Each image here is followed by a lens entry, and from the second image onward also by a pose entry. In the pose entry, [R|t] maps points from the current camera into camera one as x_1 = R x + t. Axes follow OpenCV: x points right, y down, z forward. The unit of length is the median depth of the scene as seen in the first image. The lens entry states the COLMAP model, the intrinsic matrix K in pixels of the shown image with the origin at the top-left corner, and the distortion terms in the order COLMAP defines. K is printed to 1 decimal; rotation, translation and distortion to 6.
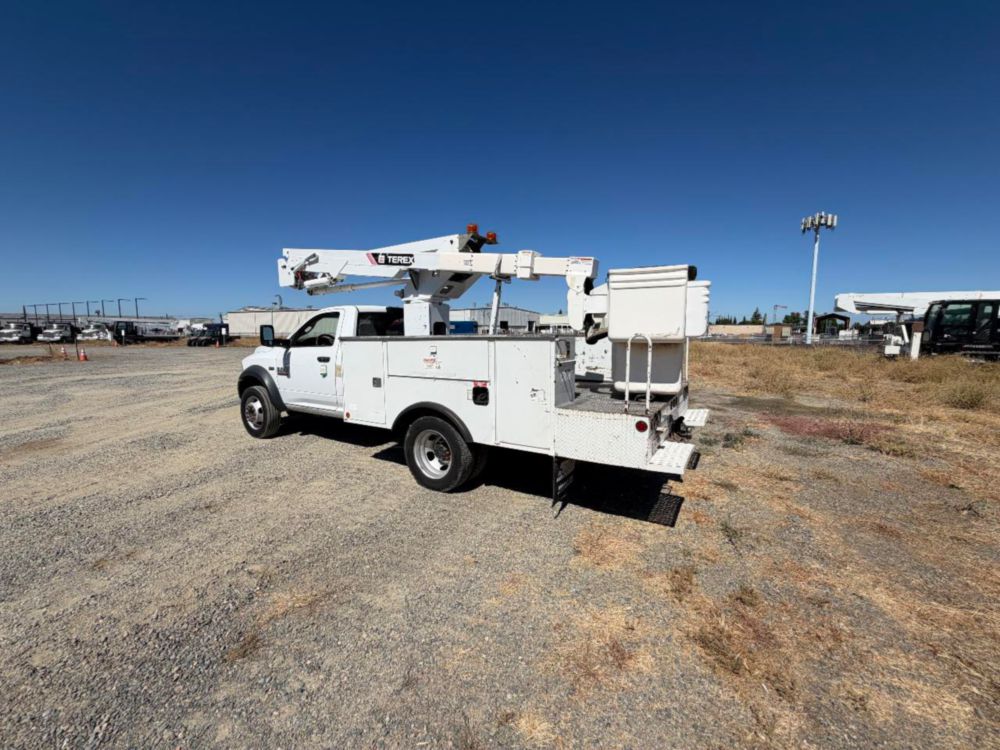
lens RADIAL K [[399.8, 0, 498.2], [0, 399.8, 374.8], [0, 0, 1]] dist [-0.000181, 0.000262]
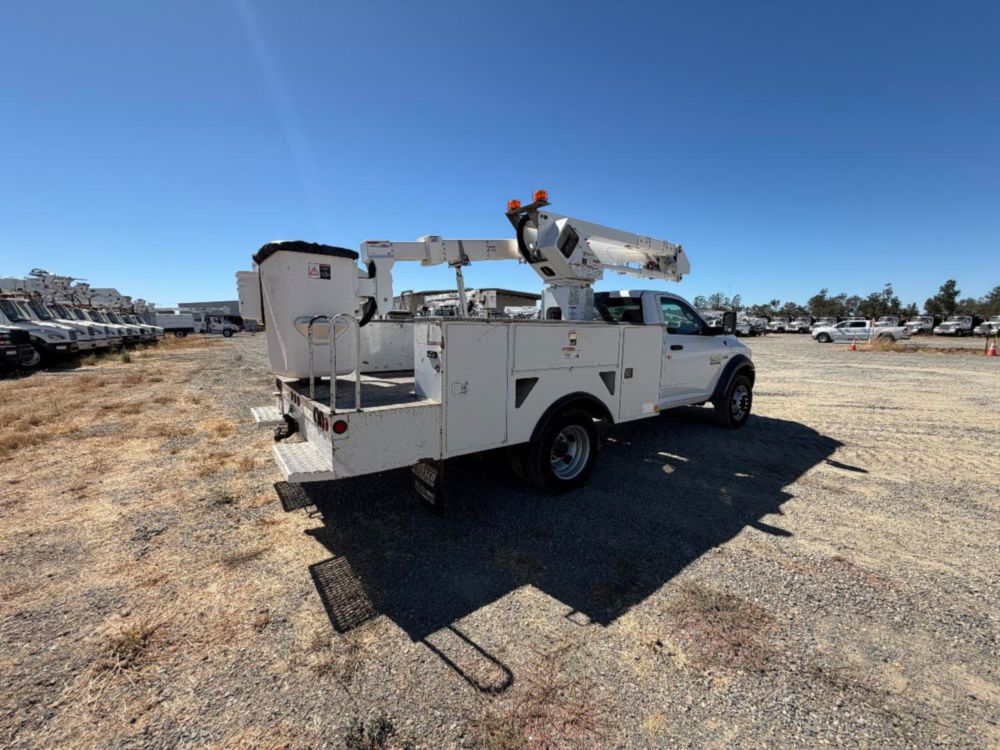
lens RADIAL K [[399.8, 0, 496.2], [0, 399.8, 372.9], [0, 0, 1]] dist [-0.000181, 0.000262]
pose [[-0.382177, 0.111766, -0.917305, 0.726915], [-0.100364, 0.981767, 0.161435, -0.112499], [0.918623, 0.153761, -0.363992, 1.171802]]
